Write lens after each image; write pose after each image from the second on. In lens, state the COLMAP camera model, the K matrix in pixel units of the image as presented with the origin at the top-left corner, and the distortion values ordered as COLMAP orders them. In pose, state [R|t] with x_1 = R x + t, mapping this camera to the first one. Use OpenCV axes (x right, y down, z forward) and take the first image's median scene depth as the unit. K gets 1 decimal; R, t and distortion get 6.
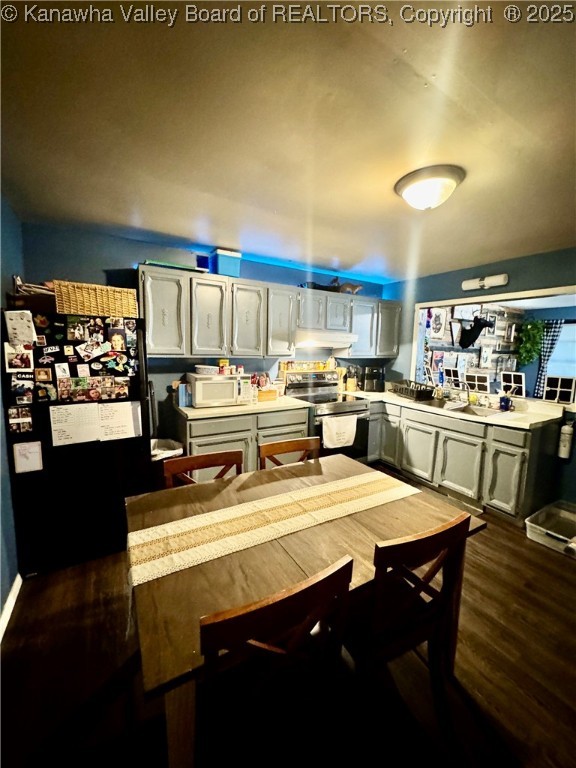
lens RADIAL K [[309.7, 0, 285.5], [0, 309.7, 383.1], [0, 0, 1]] dist [-0.003274, -0.000357]
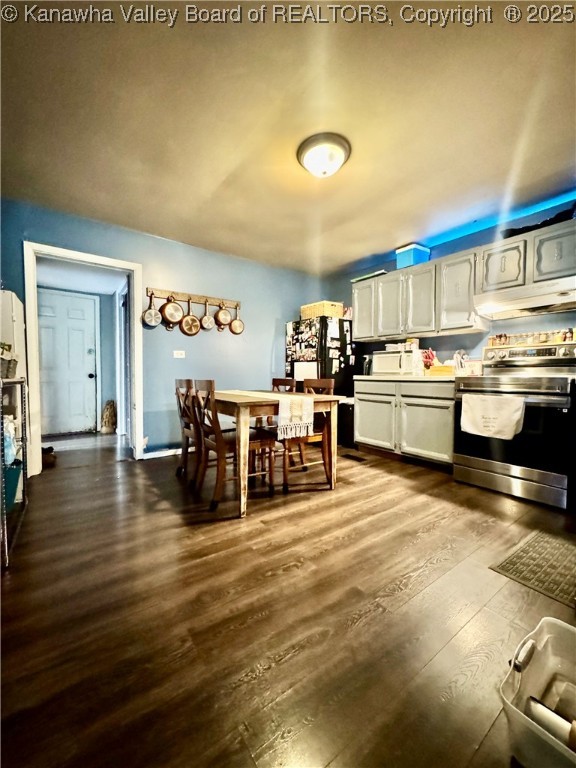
lens RADIAL K [[309.7, 0, 285.5], [0, 309.7, 383.1], [0, 0, 1]] dist [-0.003274, -0.000357]
pose [[0.091073, 0.008864, -0.995805, 1.377967], [-0.120724, 0.992684, -0.002205, 0.220703], [0.988500, 0.120419, 0.091476, 0.698004]]
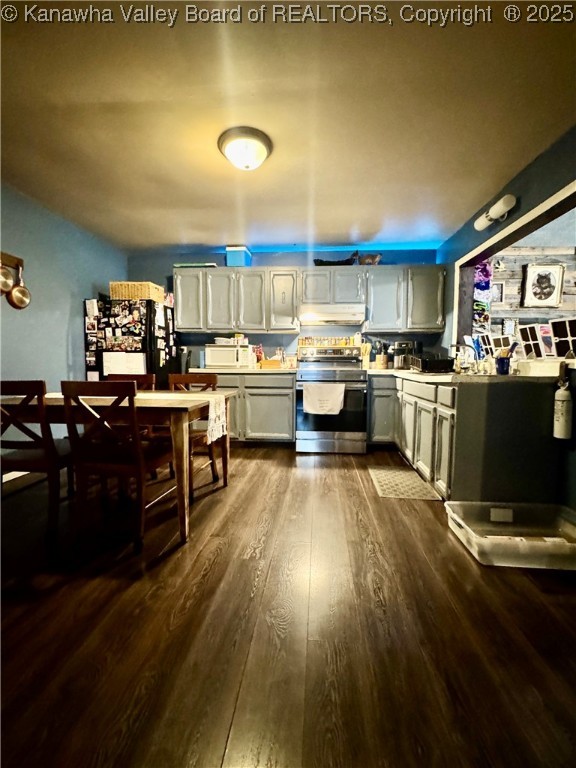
lens RADIAL K [[324.7, 0, 288.0], [0, 324.7, 384.0], [0, 0, 1]] dist [-0.003167, -0.000235]
pose [[0.808117, 0.023366, -0.588558, 1.116727], [-0.060210, 0.997256, -0.043079, 0.254796], [0.585936, 0.070250, 0.807306, 0.123414]]
